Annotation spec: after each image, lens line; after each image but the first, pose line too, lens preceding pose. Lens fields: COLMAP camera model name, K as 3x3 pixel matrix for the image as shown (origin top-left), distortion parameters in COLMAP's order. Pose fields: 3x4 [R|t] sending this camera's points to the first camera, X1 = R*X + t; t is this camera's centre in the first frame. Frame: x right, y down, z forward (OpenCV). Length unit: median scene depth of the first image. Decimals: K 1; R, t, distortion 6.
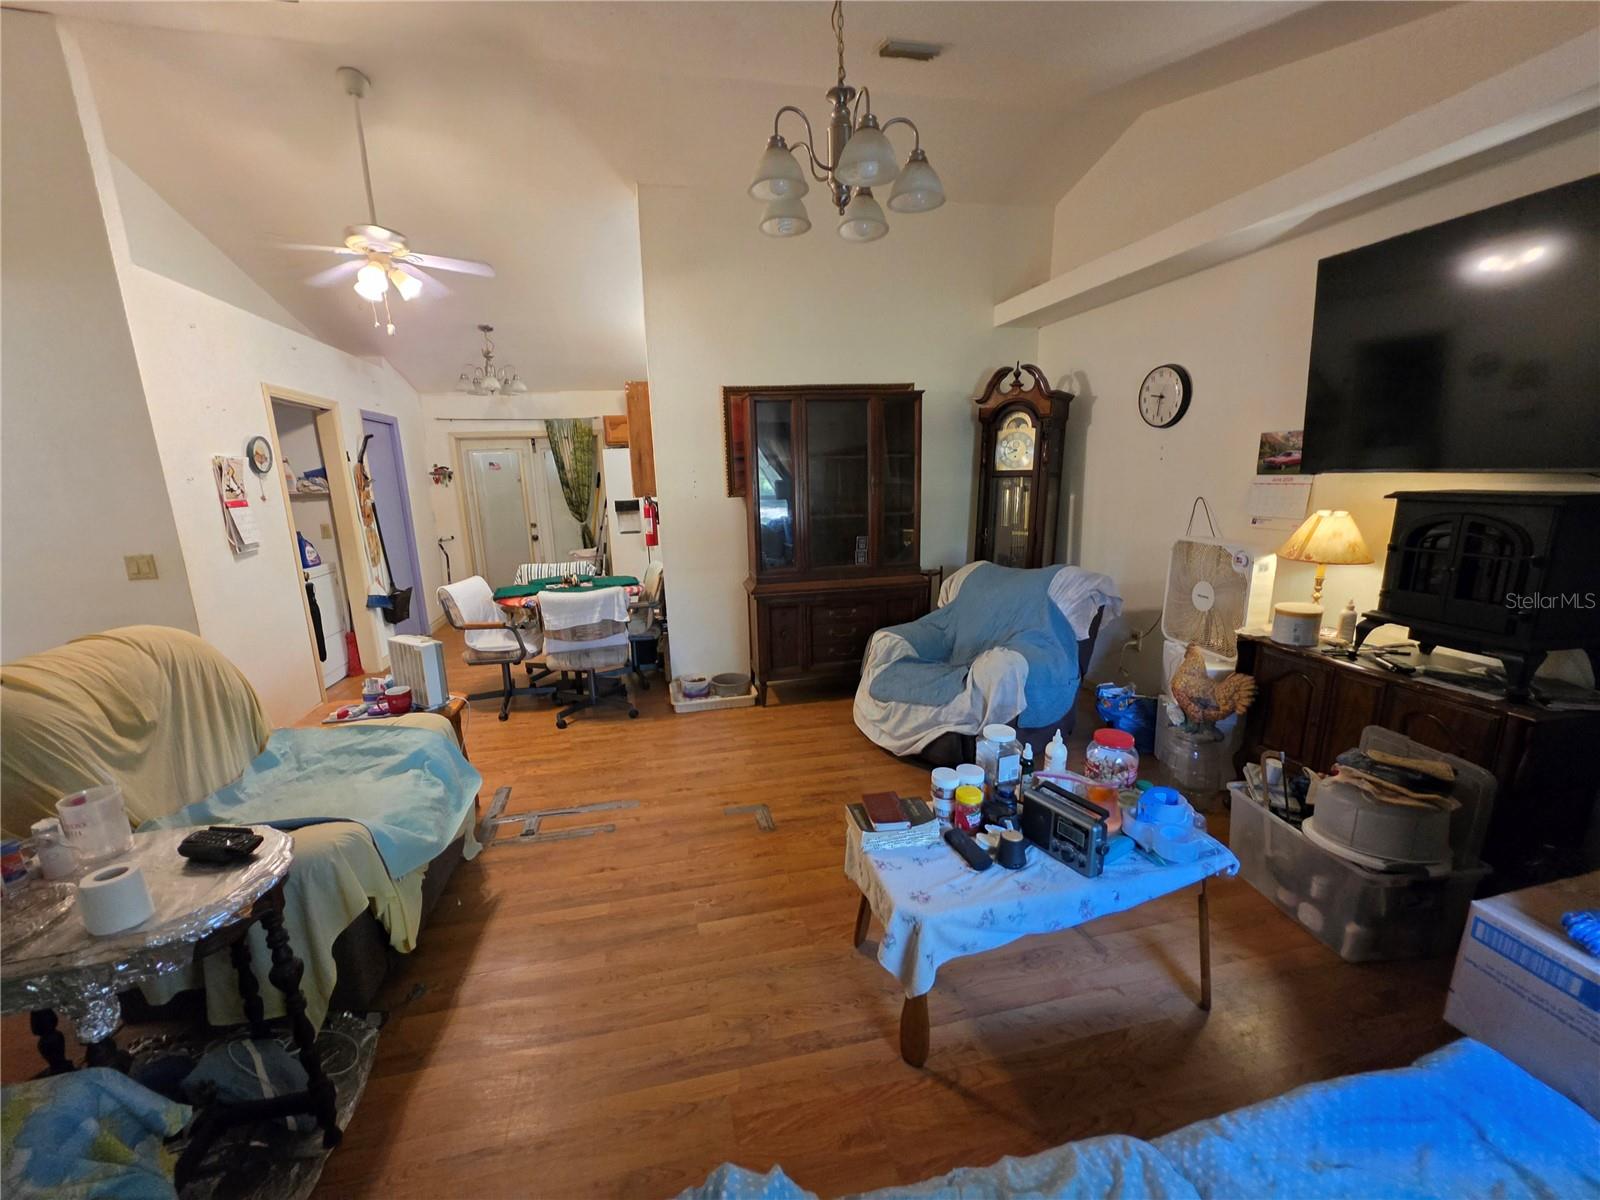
lens RADIAL K [[636.7, 0, 792.9], [0, 636.7, 604.8], [0, 0, 1]] dist [-0.000506, -0.000095]
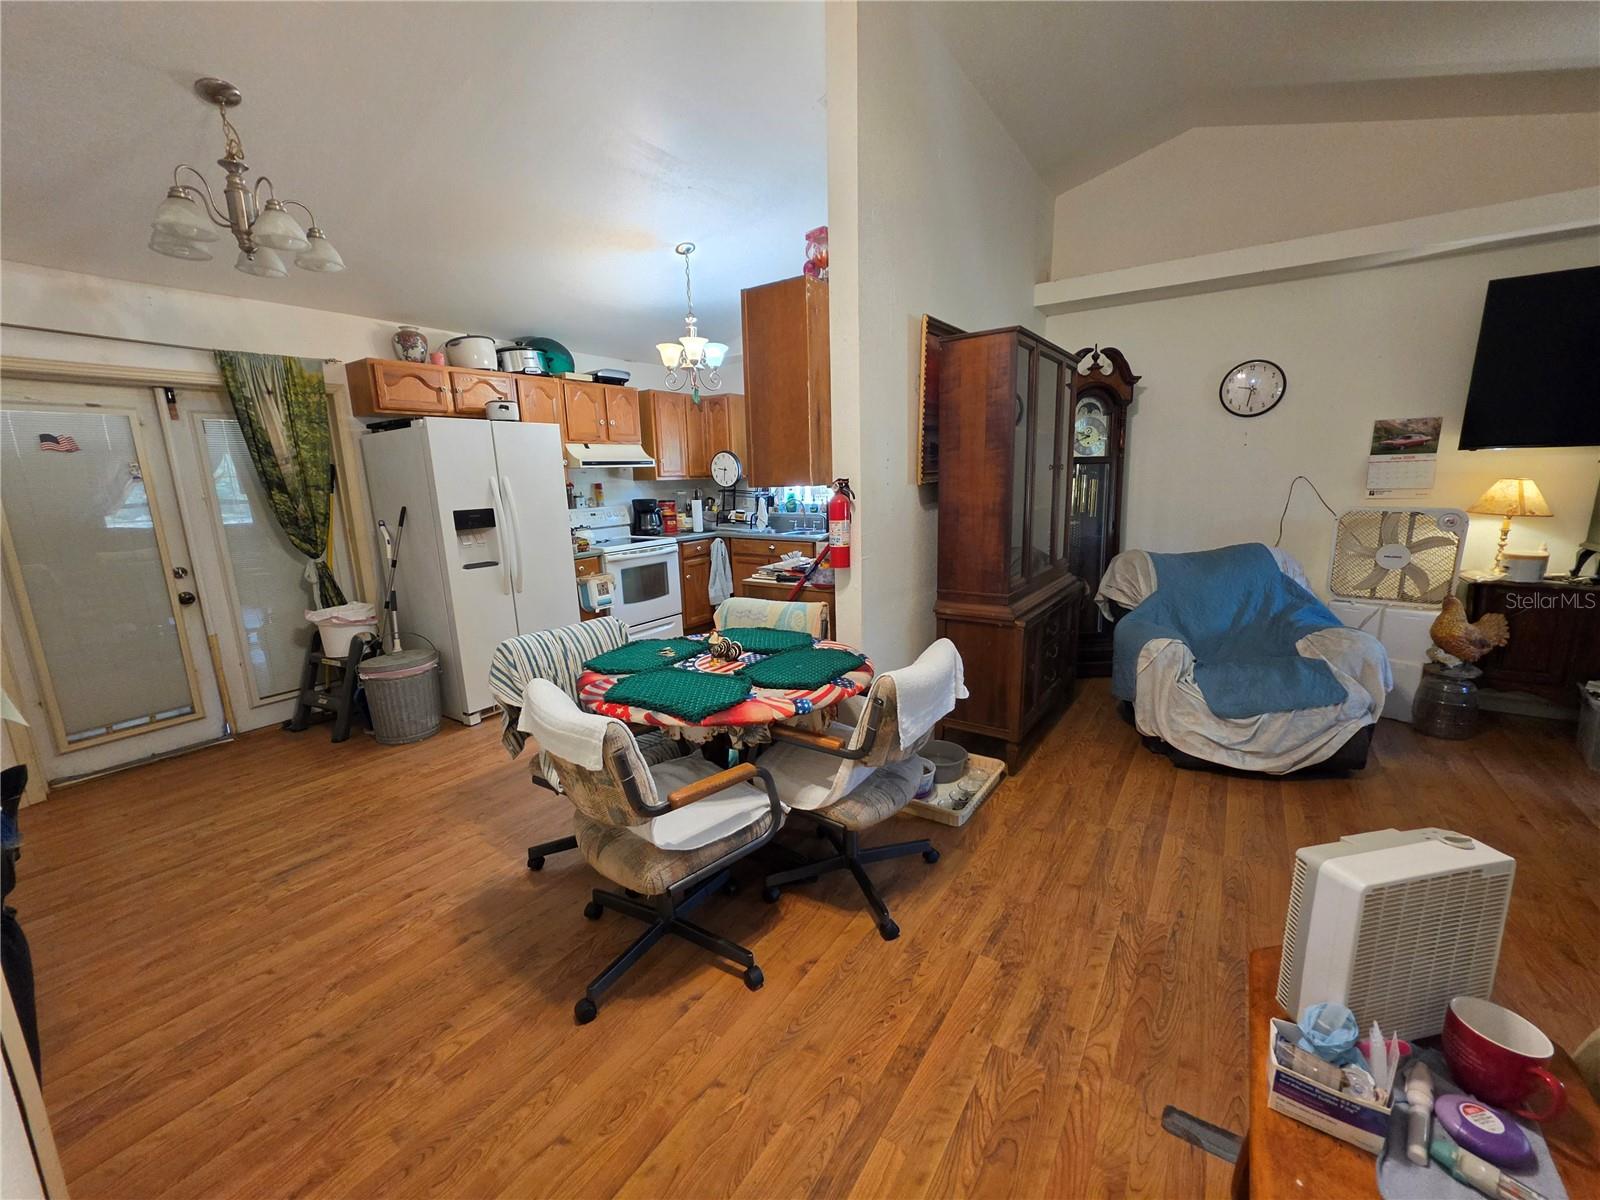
lens RADIAL K [[636.7, 0, 799.8], [0, 636.7, 601.7], [0, 0, 1]] dist [-0.000506, -0.000095]
pose [[0.742616, -0.120532, 0.658782, -0.658494], [0.145278, 0.989241, 0.017228, -0.077773], [-0.653770, 0.082913, 0.752137, 0.598935]]
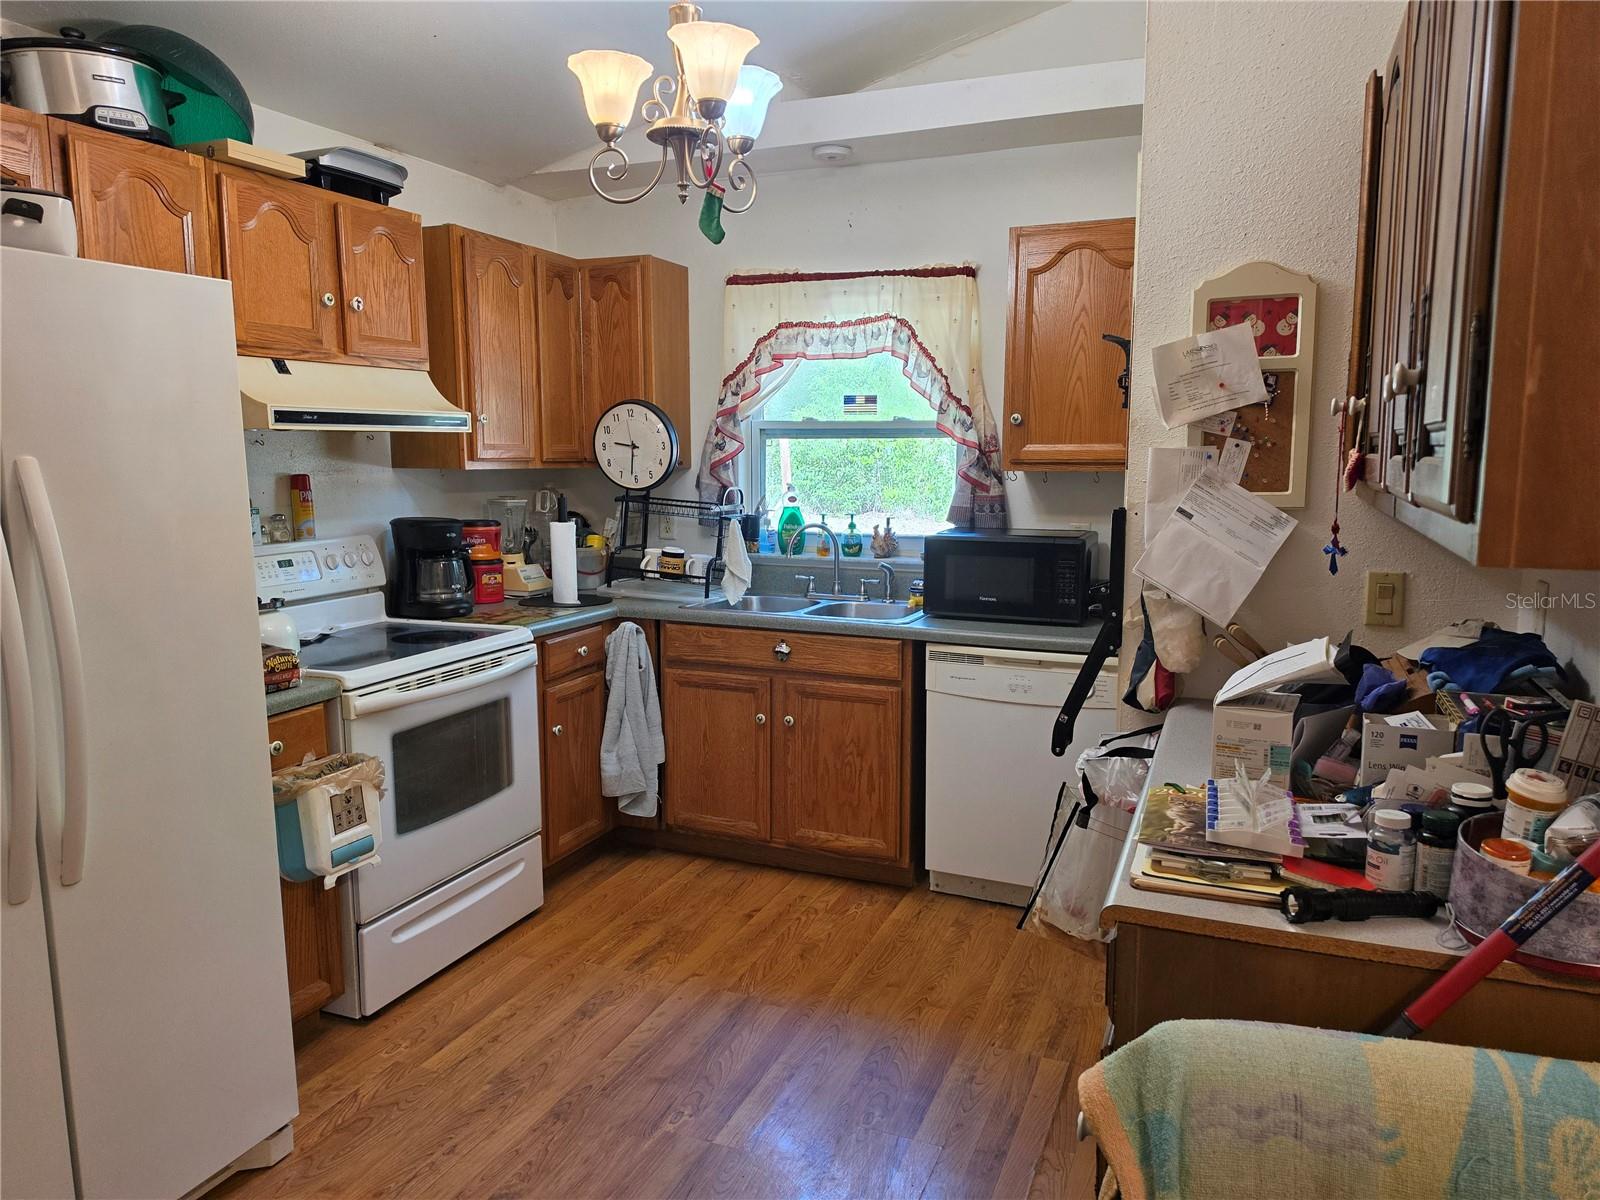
lens RADIAL K [[1086.6, 0, 802.8], [0, 1086.6, 596.9], [0, 0, 1]] dist [0.001984, -0.006933]
pose [[0.577433, -0.076614, 0.812836, -0.591812], [0.157566, 0.987328, -0.018873, -0.131369], [-0.801090, 0.138973, 0.582187, 0.823825]]
